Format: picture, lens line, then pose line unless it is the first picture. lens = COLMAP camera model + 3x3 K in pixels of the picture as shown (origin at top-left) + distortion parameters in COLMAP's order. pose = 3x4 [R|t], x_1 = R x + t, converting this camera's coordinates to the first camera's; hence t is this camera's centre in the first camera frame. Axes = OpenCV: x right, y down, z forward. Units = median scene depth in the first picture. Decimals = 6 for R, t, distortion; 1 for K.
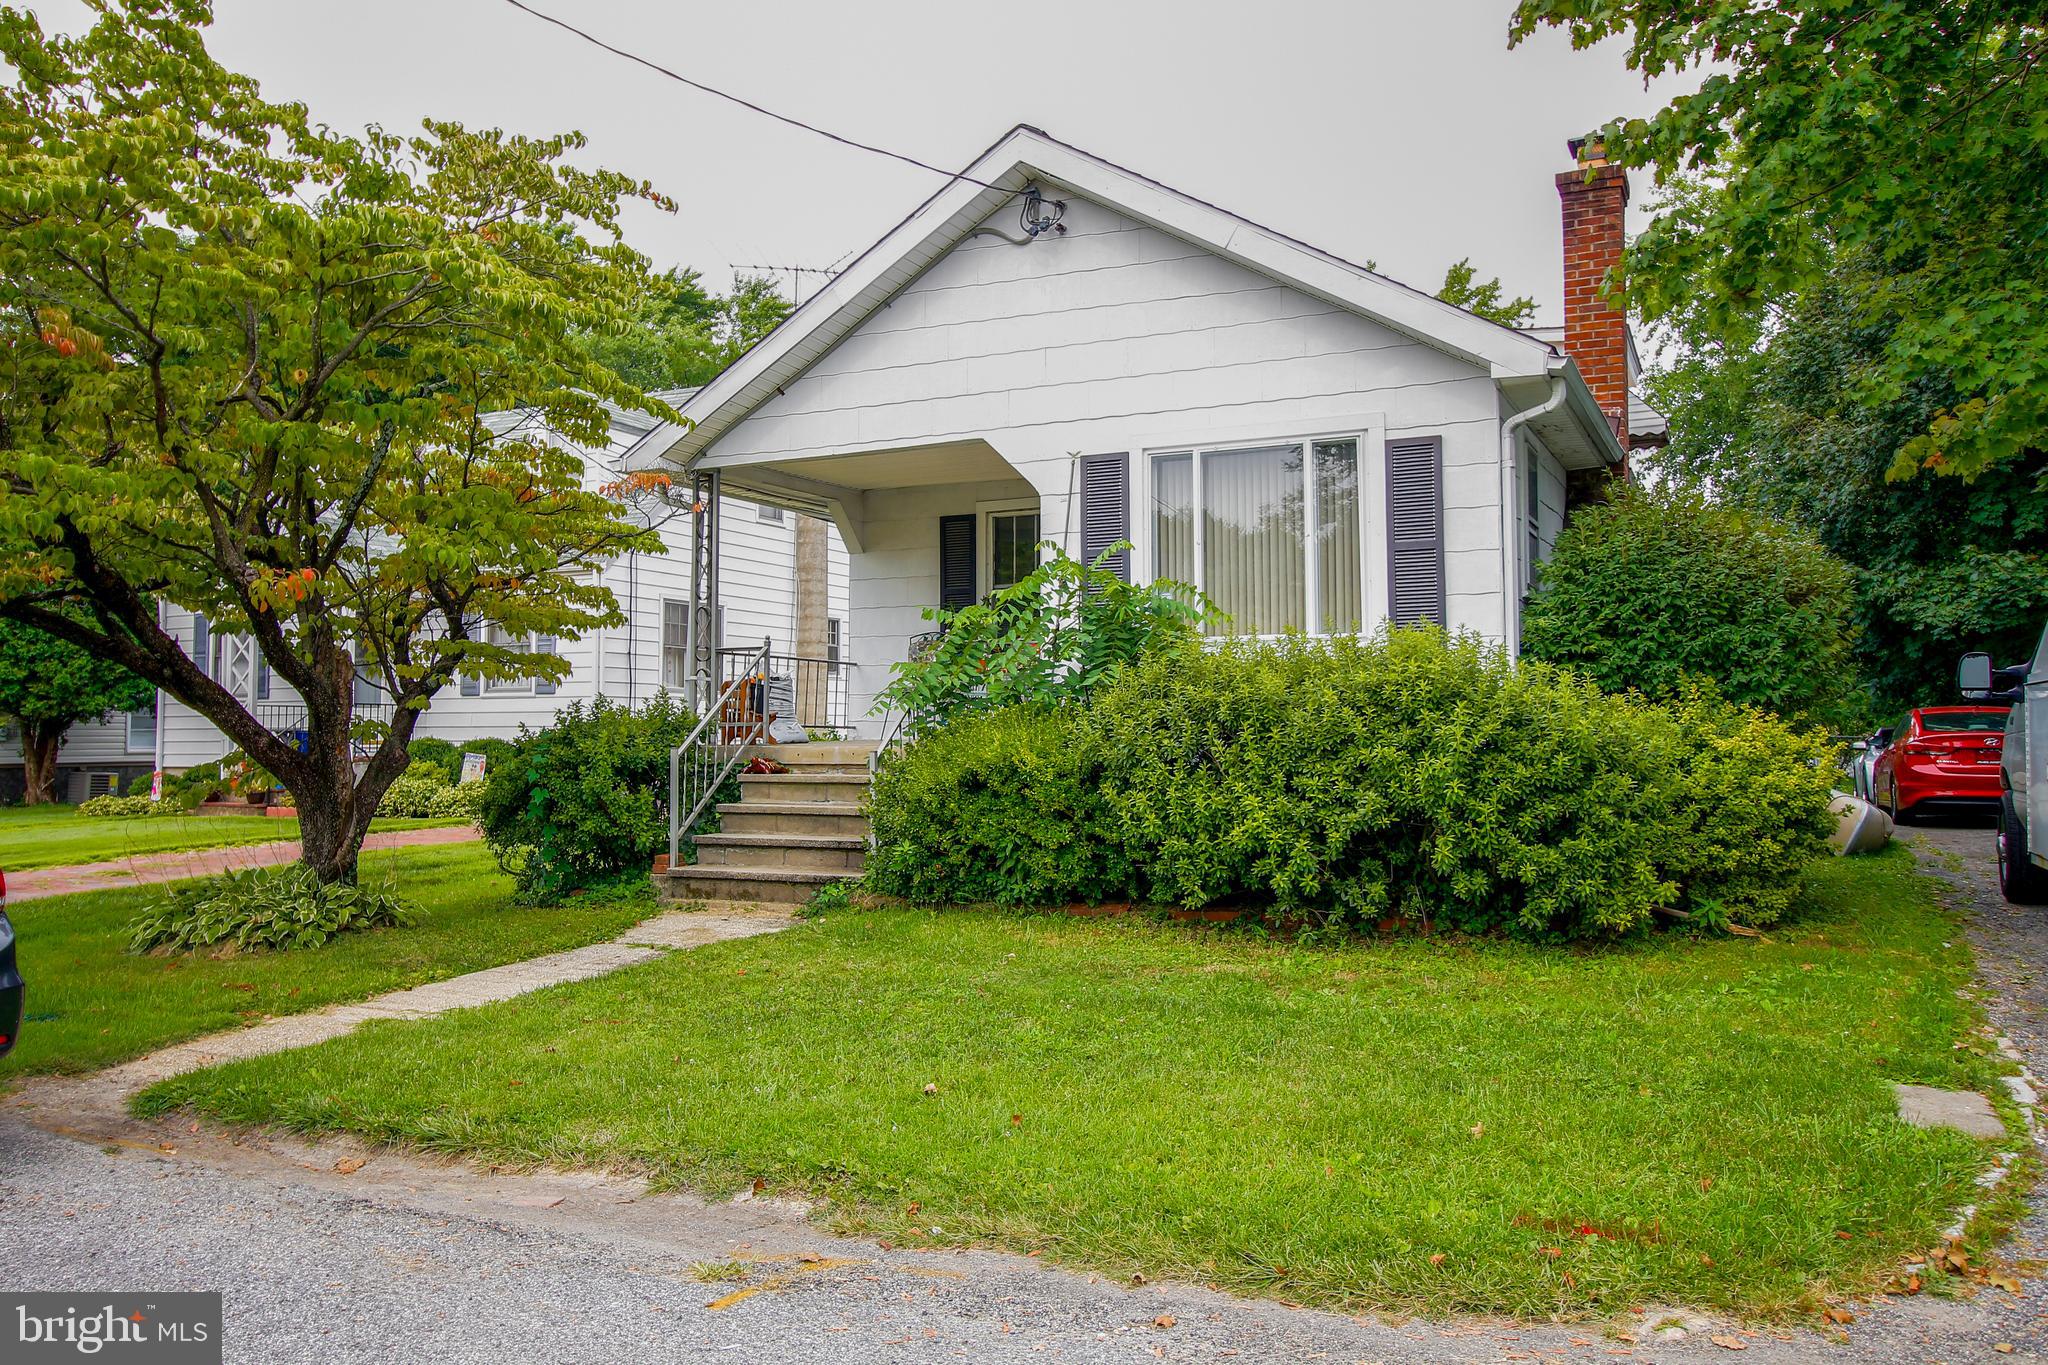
lens RADIAL K [[1521.4, 0, 1013.2], [0, 1521.4, 655.4], [0, 0, 1]] dist [0.008672, 0.000093]
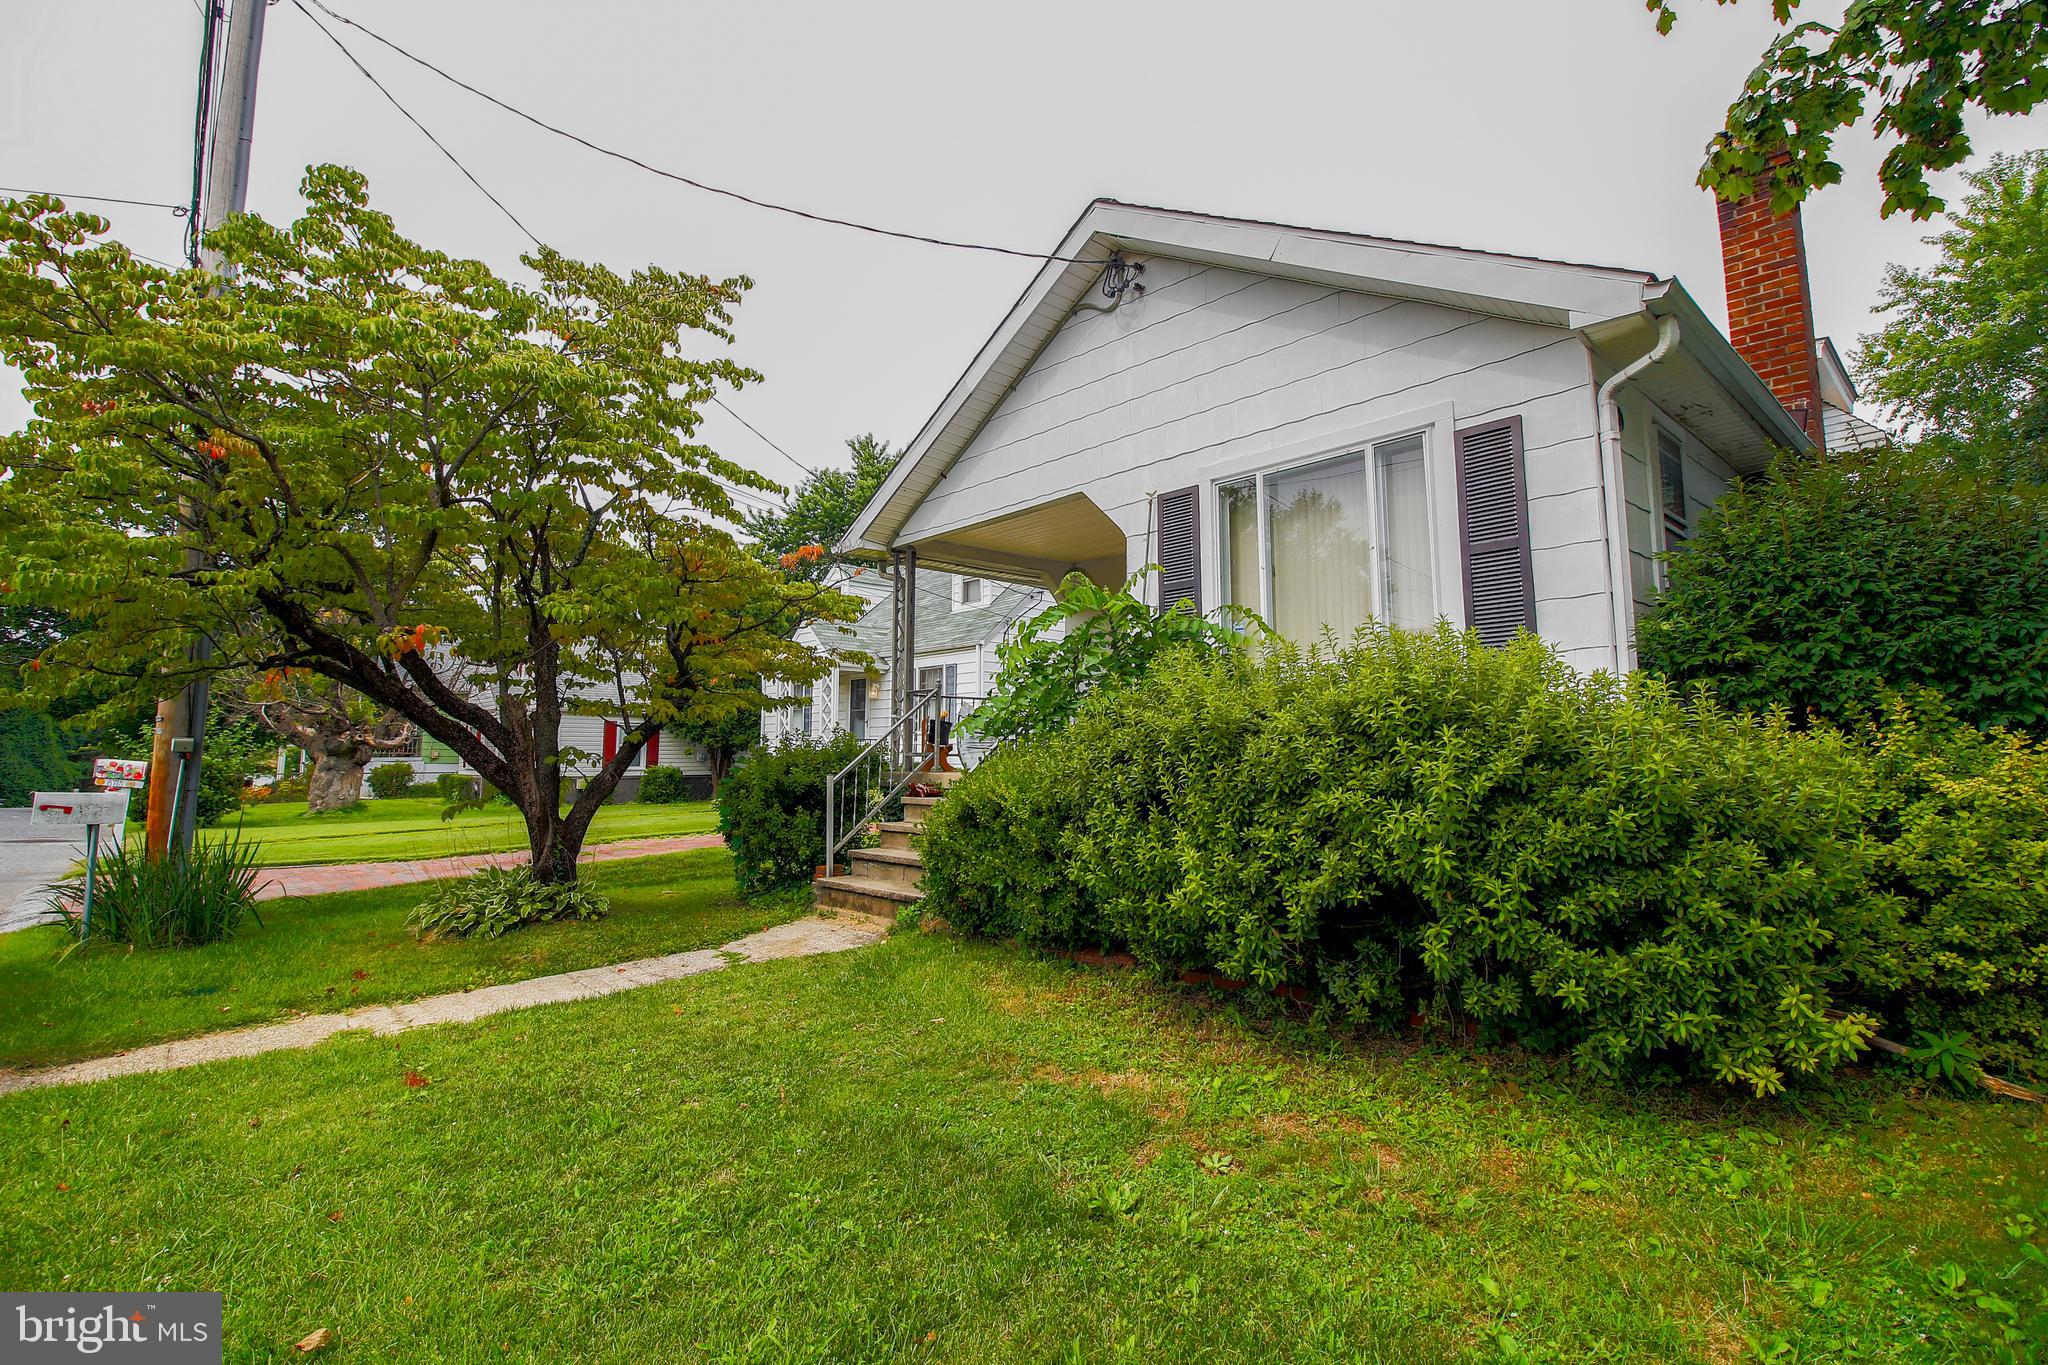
lens RADIAL K [[942.8, 0, 1020.7], [0, 942.8, 650.1], [0, 0, 1]] dist [-0.001781, -0.012097]
pose [[0.929248, -0.039003, -0.367391, 0.211134], [0.016323, 0.997775, -0.064639, 0.015904], [0.369095, 0.054069, 0.927818, 0.419196]]
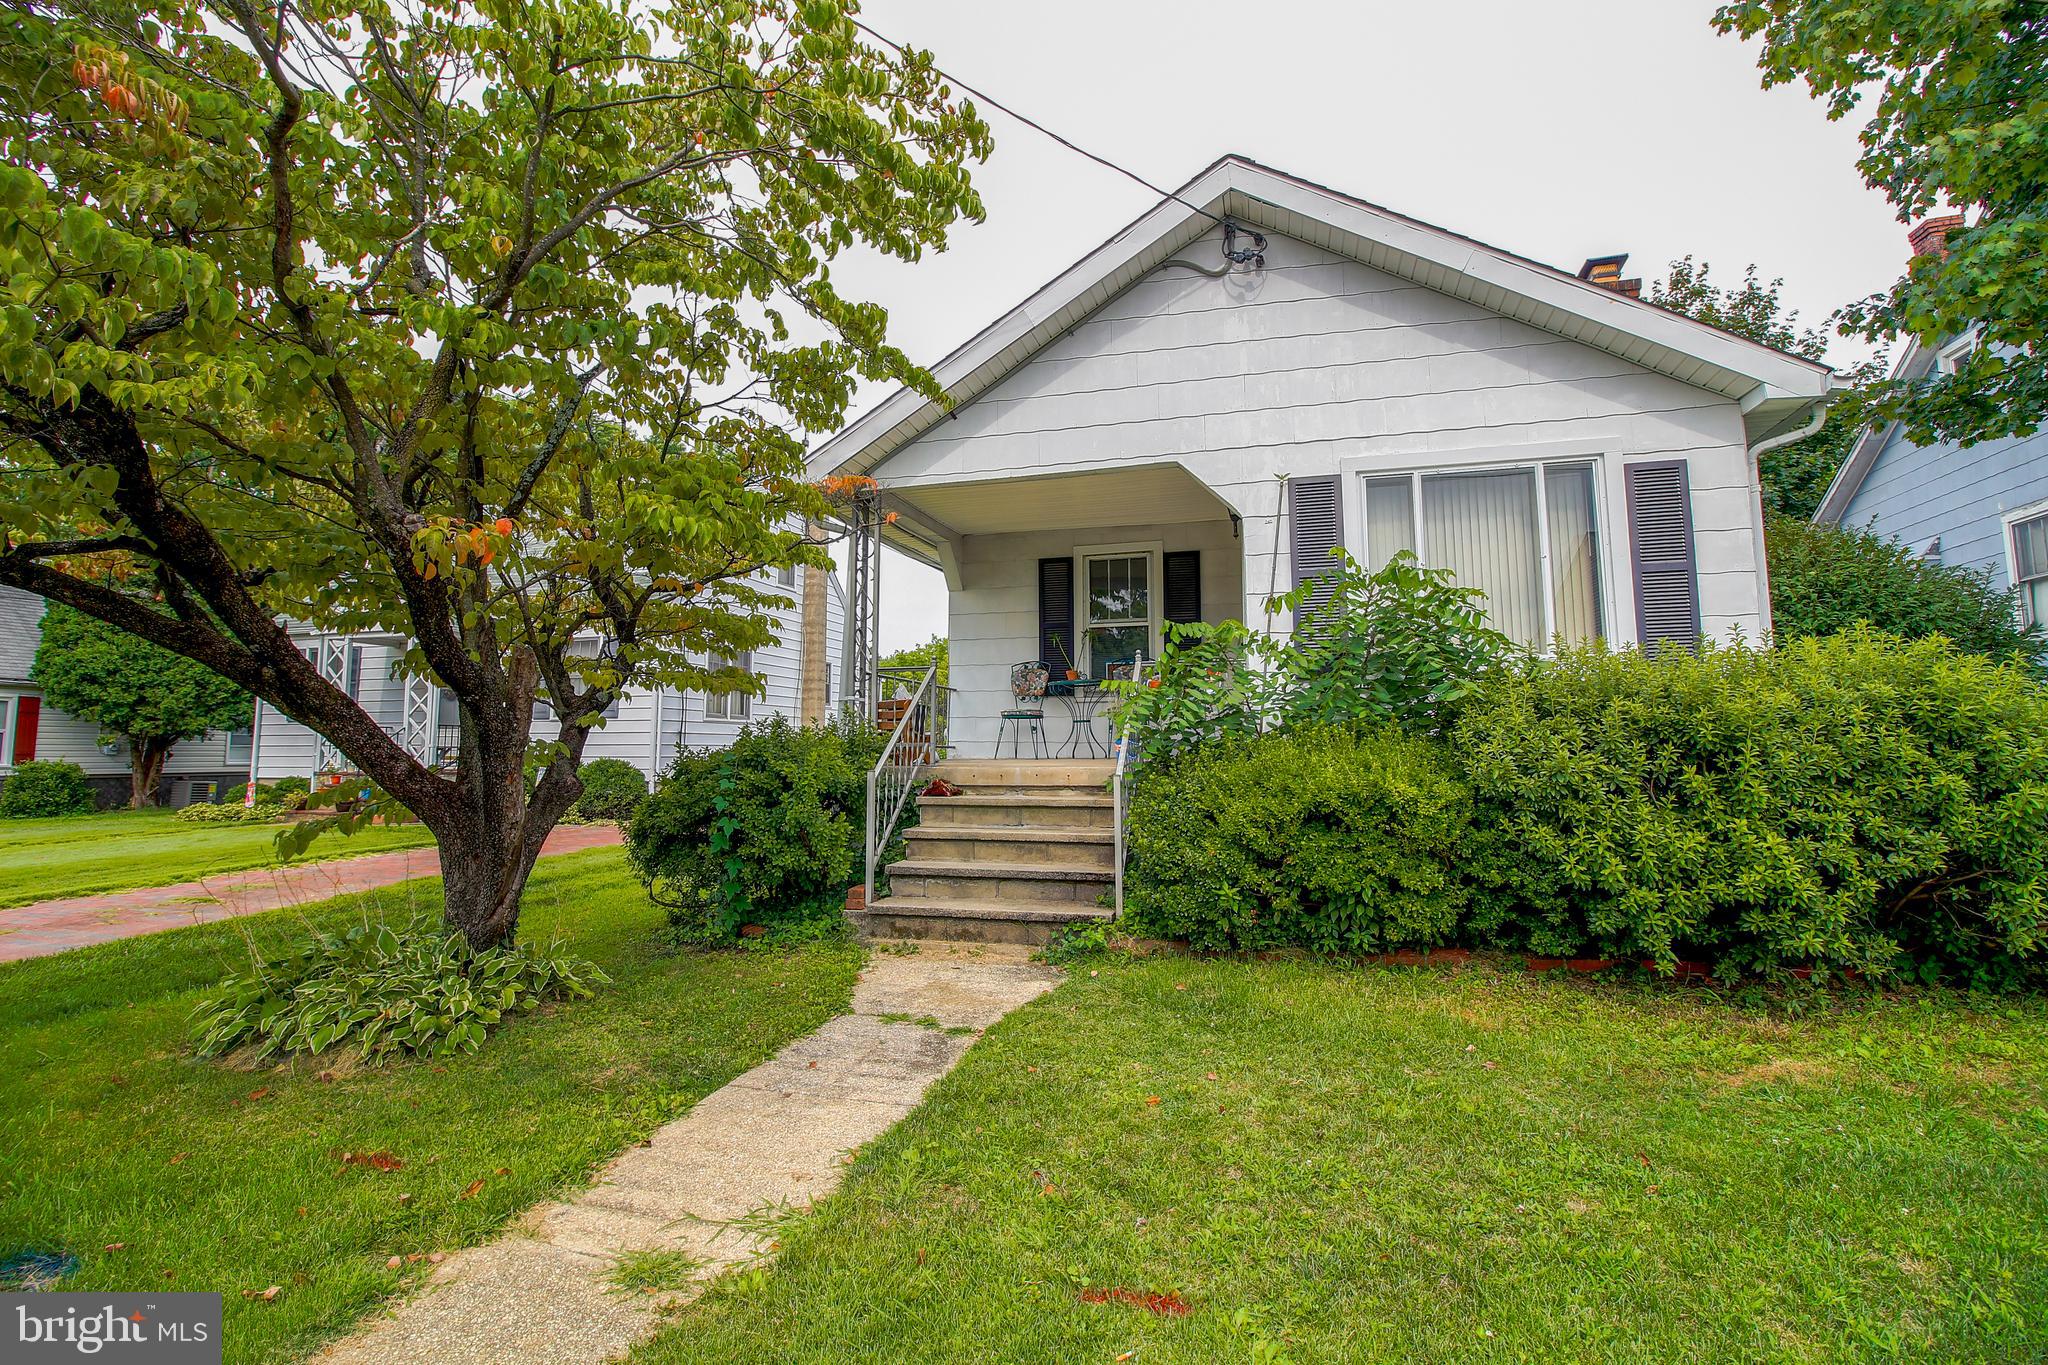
lens RADIAL K [[942.8, 0, 1020.7], [0, 942.8, 650.1], [0, 0, 1]] dist [-0.001781, -0.012097]
pose [[0.985128, 0.017998, 0.170878, -0.262261], [-0.008994, 0.998537, -0.053320, 0.019454], [-0.171587, 0.050990, 0.983848, 0.470849]]
